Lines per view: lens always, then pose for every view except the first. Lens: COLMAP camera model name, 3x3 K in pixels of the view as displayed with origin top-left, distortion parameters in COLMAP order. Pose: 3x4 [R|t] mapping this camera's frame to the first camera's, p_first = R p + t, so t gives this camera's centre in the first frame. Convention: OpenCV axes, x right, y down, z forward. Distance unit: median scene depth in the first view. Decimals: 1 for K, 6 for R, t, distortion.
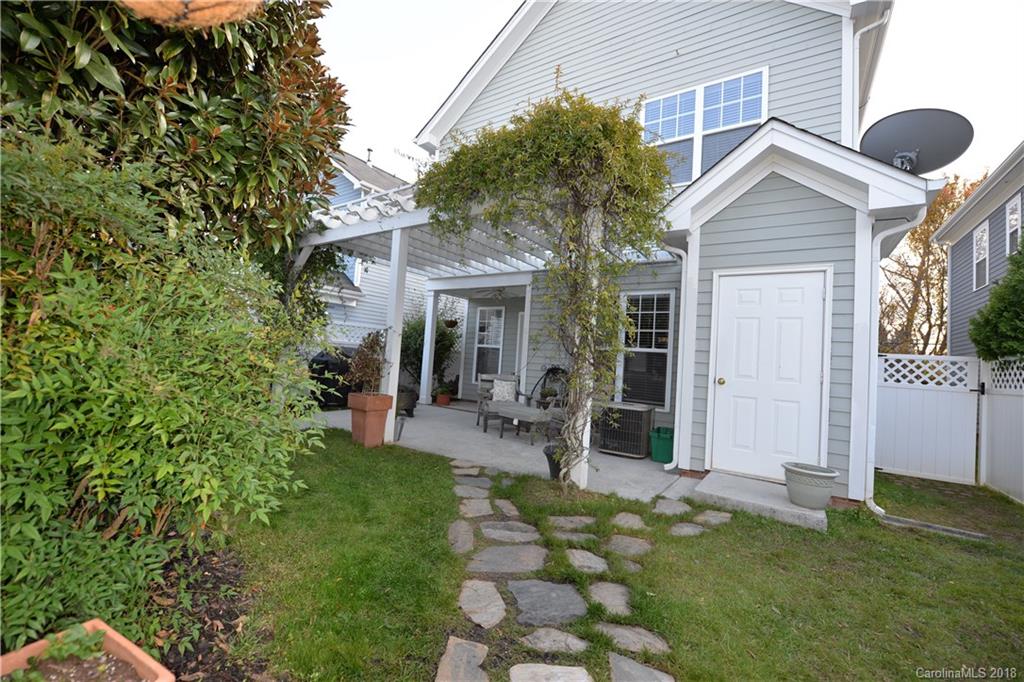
lens RADIAL K [[420.6, 0, 512.0], [0, 420.6, 341.0], [0, 0, 1]] dist [0.000982, 0.000032]
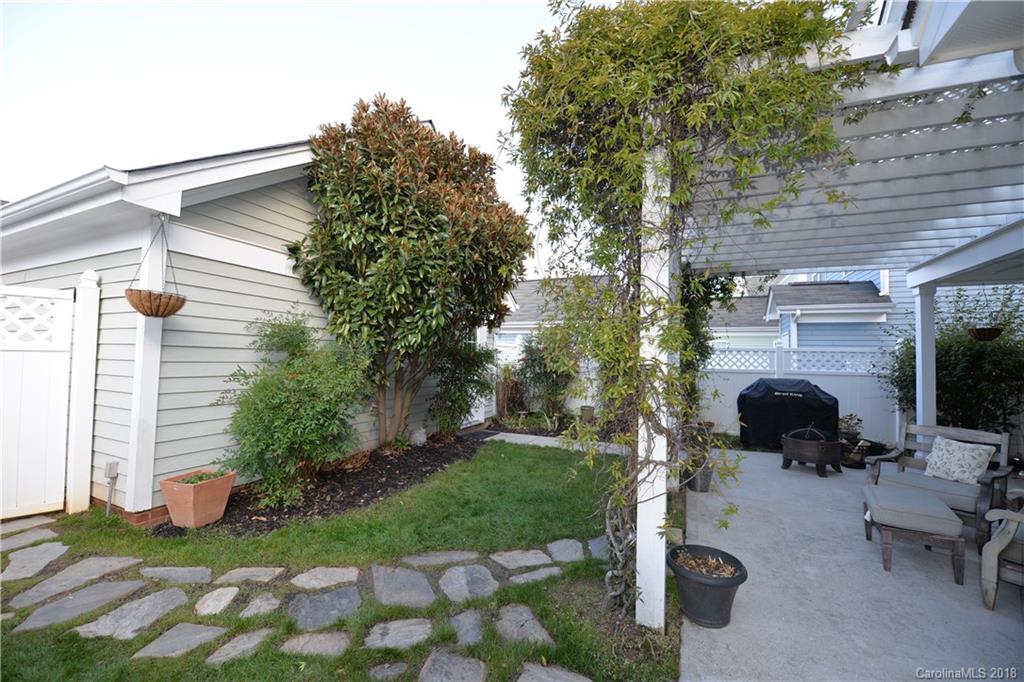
lens RADIAL K [[402.5, 0, 512.0], [0, 402.5, 341.0], [0, 0, 1]] dist [-0.000967, -0.000074]
pose [[0.167016, -0.113688, -0.979378, 0.898629], [0.043509, 0.993212, -0.107874, 0.002931], [0.984994, -0.024595, 0.170829, 0.874003]]
